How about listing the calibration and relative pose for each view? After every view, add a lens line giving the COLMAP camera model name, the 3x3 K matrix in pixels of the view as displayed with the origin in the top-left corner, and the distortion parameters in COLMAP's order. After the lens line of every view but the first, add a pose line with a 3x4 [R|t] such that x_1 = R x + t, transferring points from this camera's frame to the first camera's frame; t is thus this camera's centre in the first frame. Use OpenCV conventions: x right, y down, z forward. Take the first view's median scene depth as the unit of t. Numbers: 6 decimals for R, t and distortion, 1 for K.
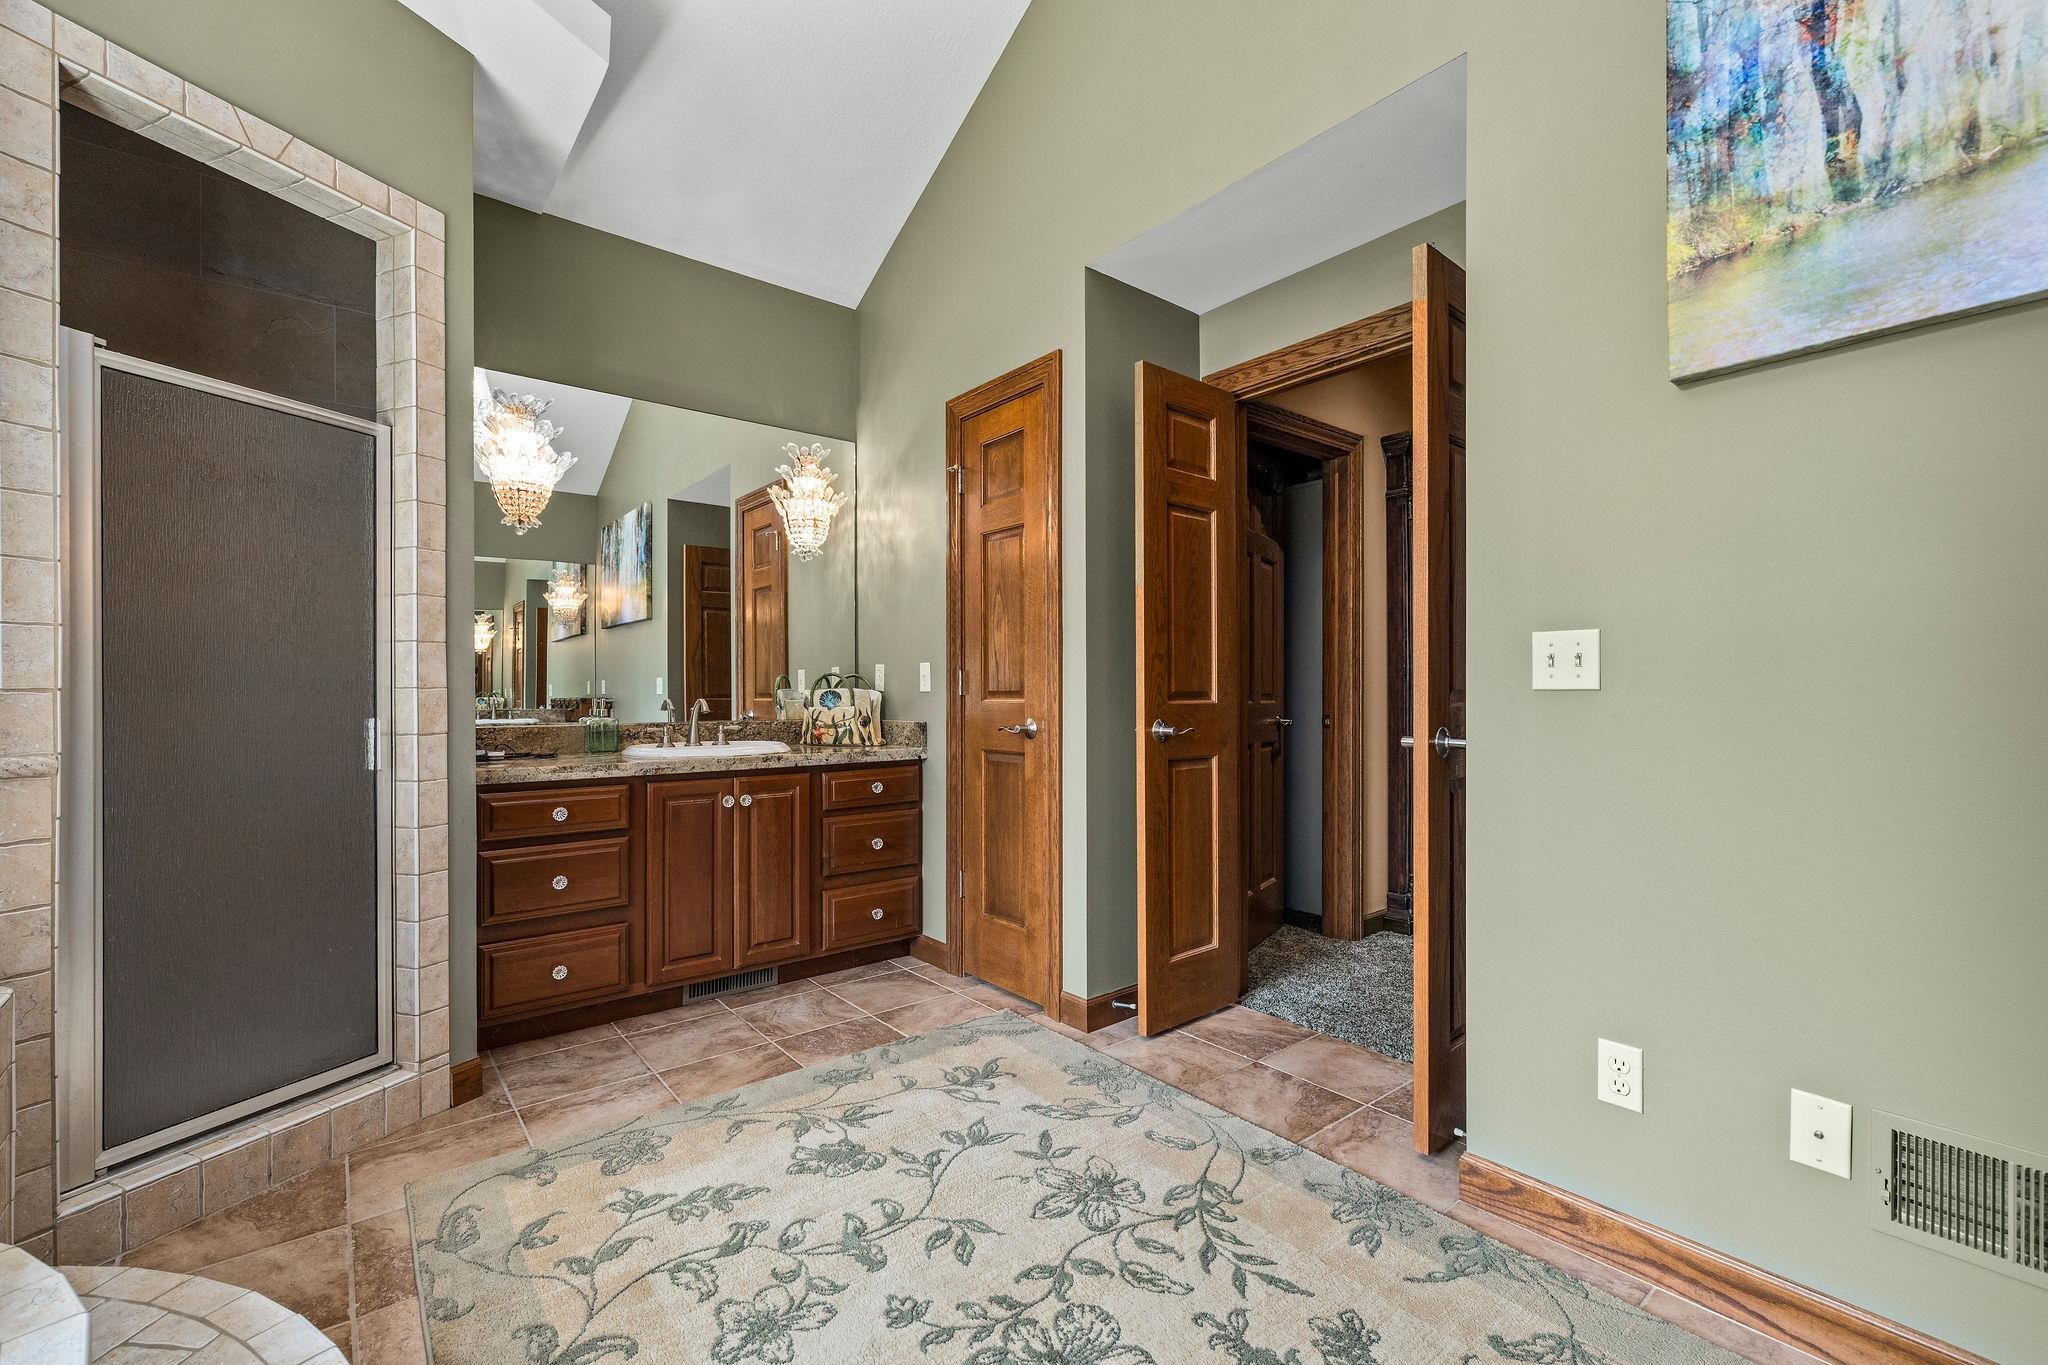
lens RADIAL K [[871.2, 0, 1021.7], [0, 871.2, 695.8], [0, 0, 1]] dist [0.001110, -0.000309]
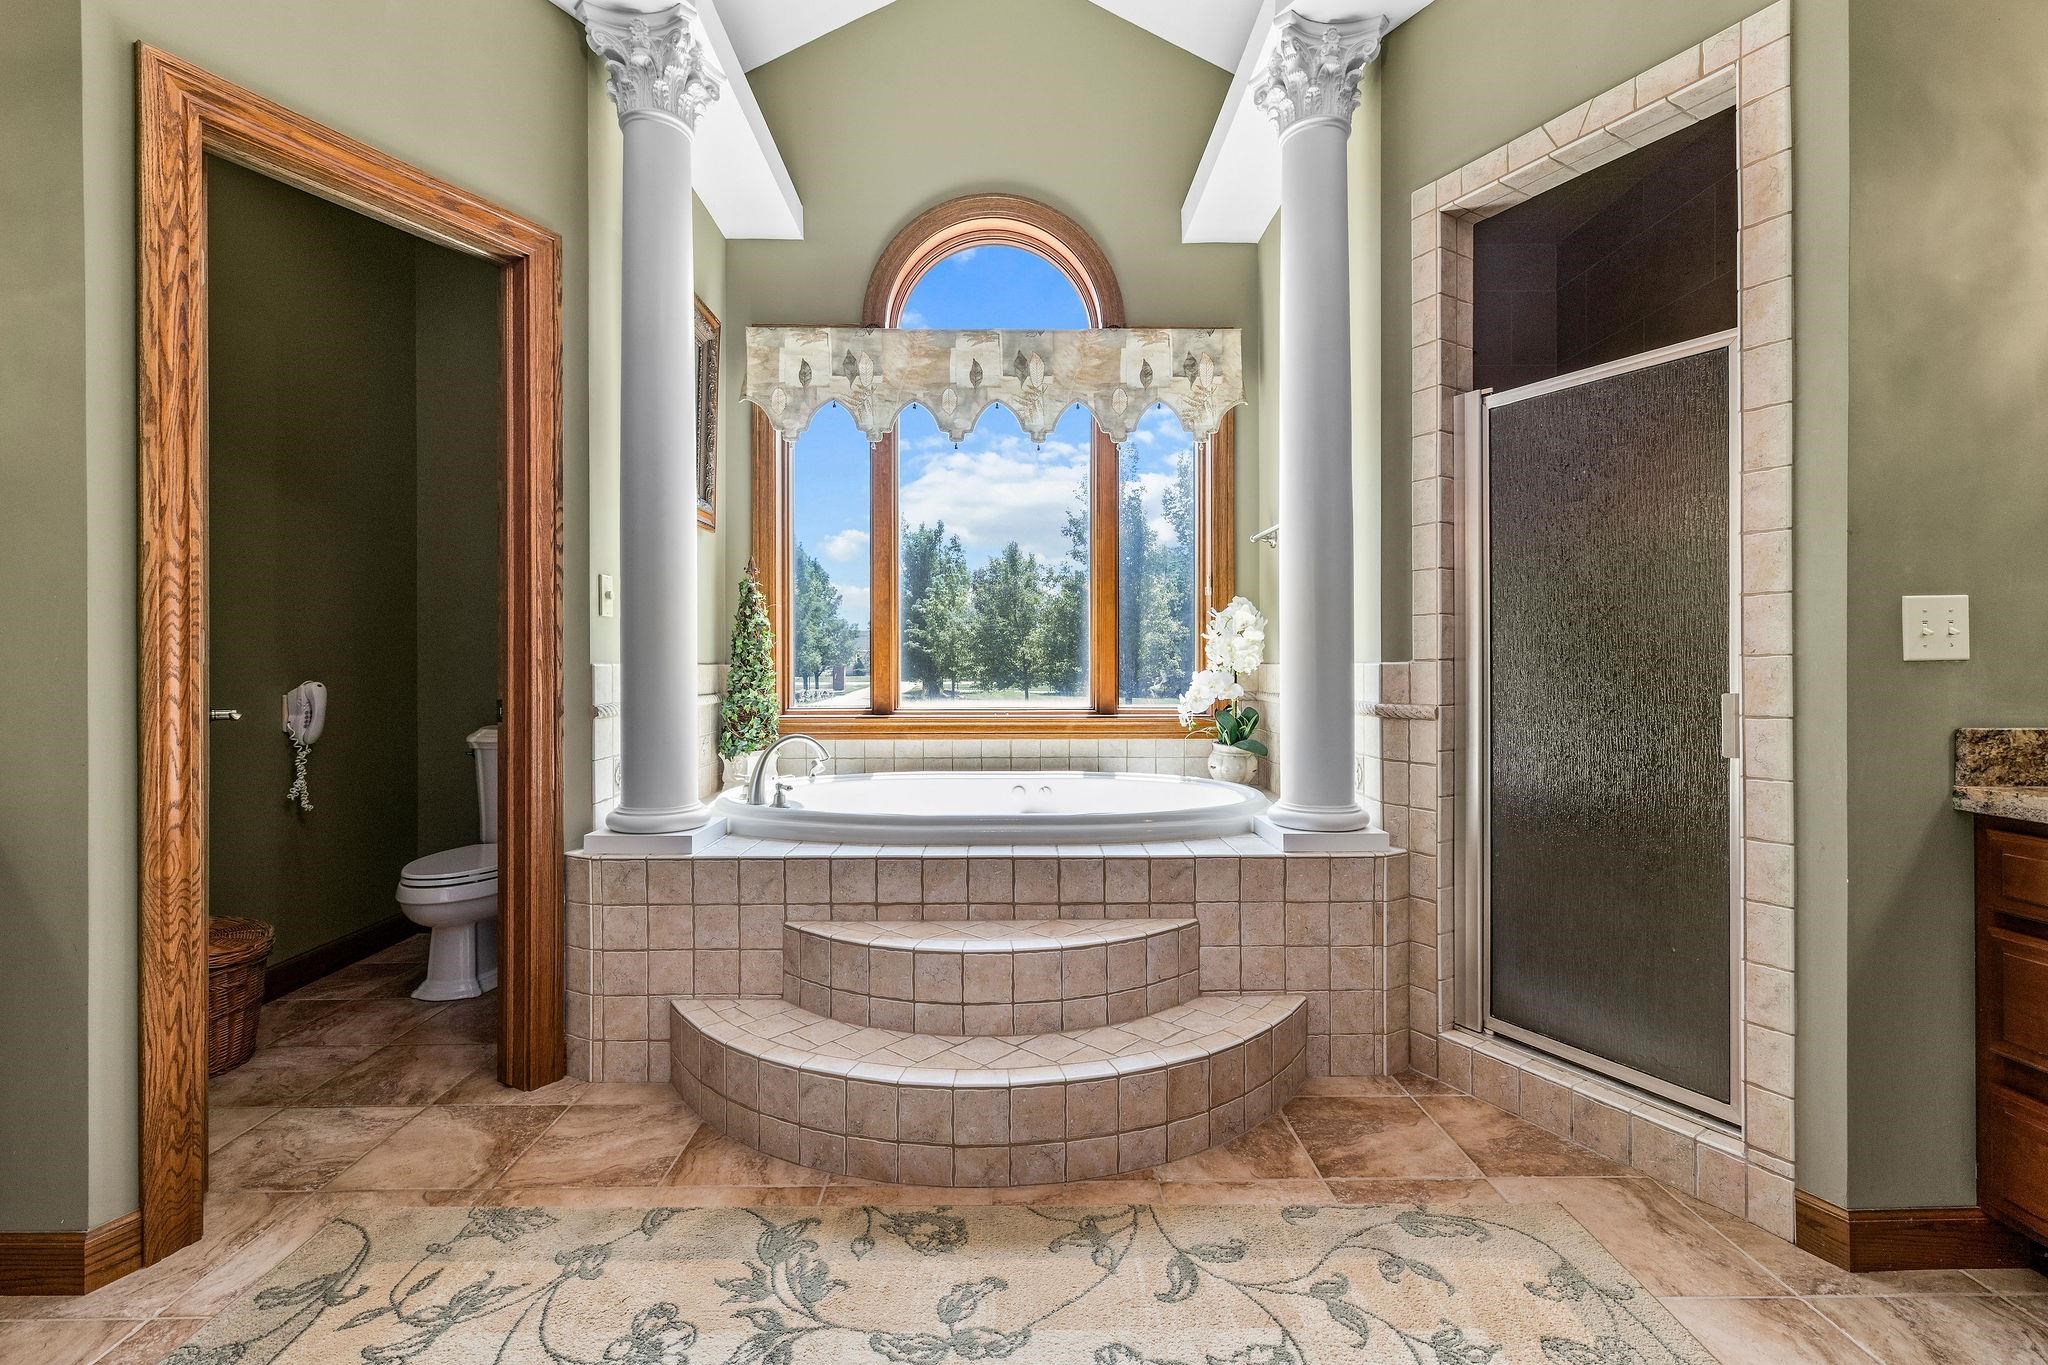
lens RADIAL K [[871.2, 0, 1023.0], [0, 871.2, 662.1], [0, 0, 1]] dist [0.001110, -0.000309]
pose [[-0.617944, -0.000398, -0.786222, 0.363372], [0.000304, 1.000000, -0.000745, -0.003160], [0.786222, -0.000699, -0.617943, 1.161973]]
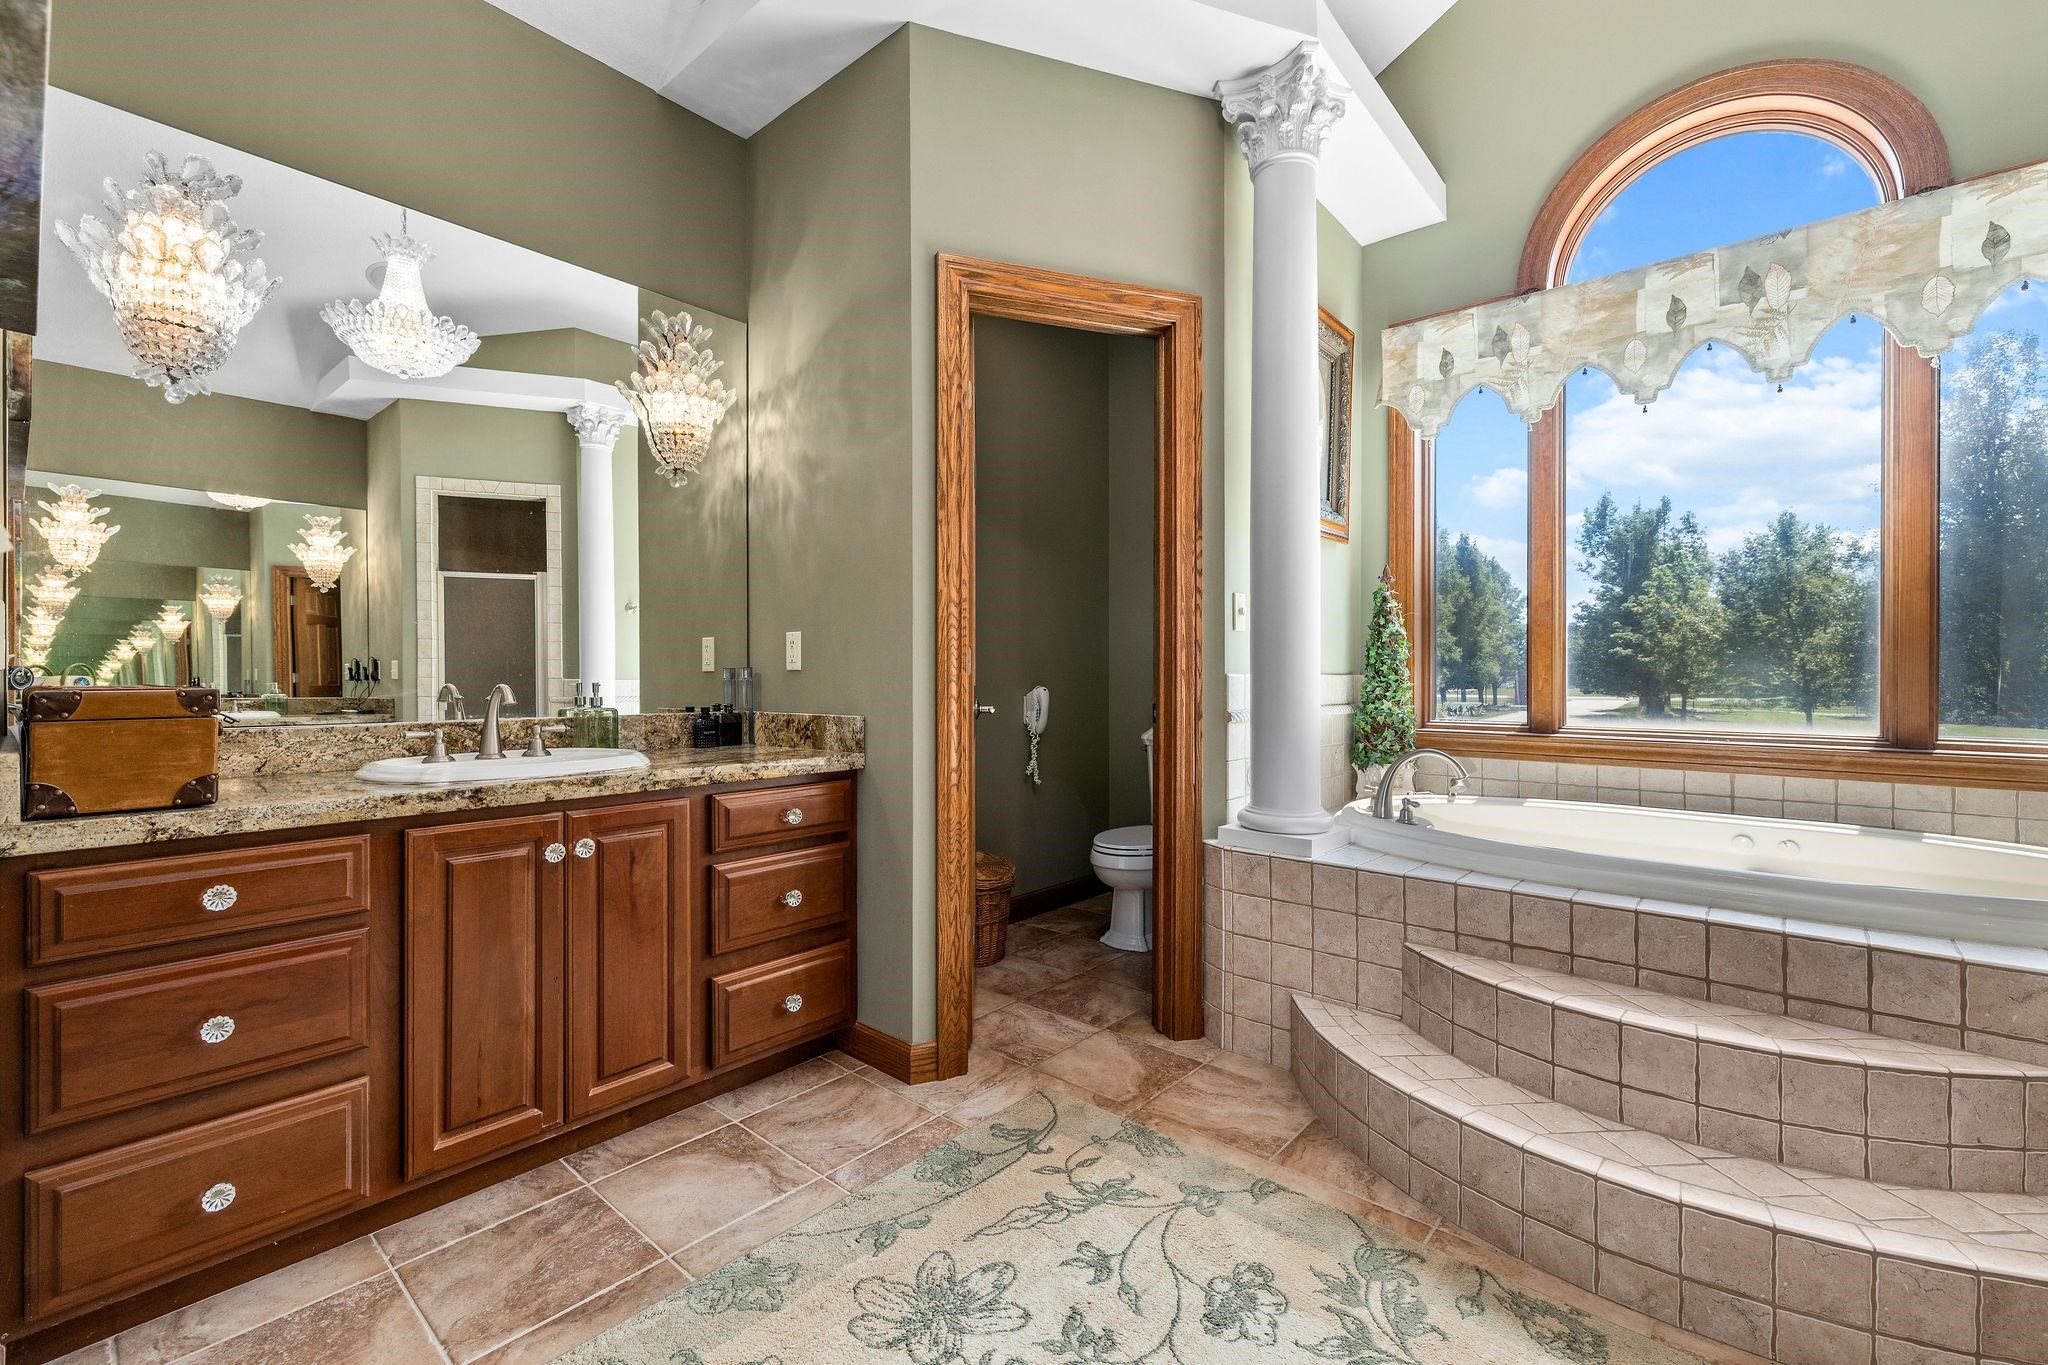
lens RADIAL K [[871.2, 0, 1010.8], [0, 871.2, 673.7], [0, 0, 1]] dist [0.001110, -0.000309]
pose [[-0.986736, -0.002136, -0.162317, 0.327412], [-0.002441, 0.999996, 0.001679, -0.003552], [0.162312, 0.002053, -0.986737, 1.218195]]
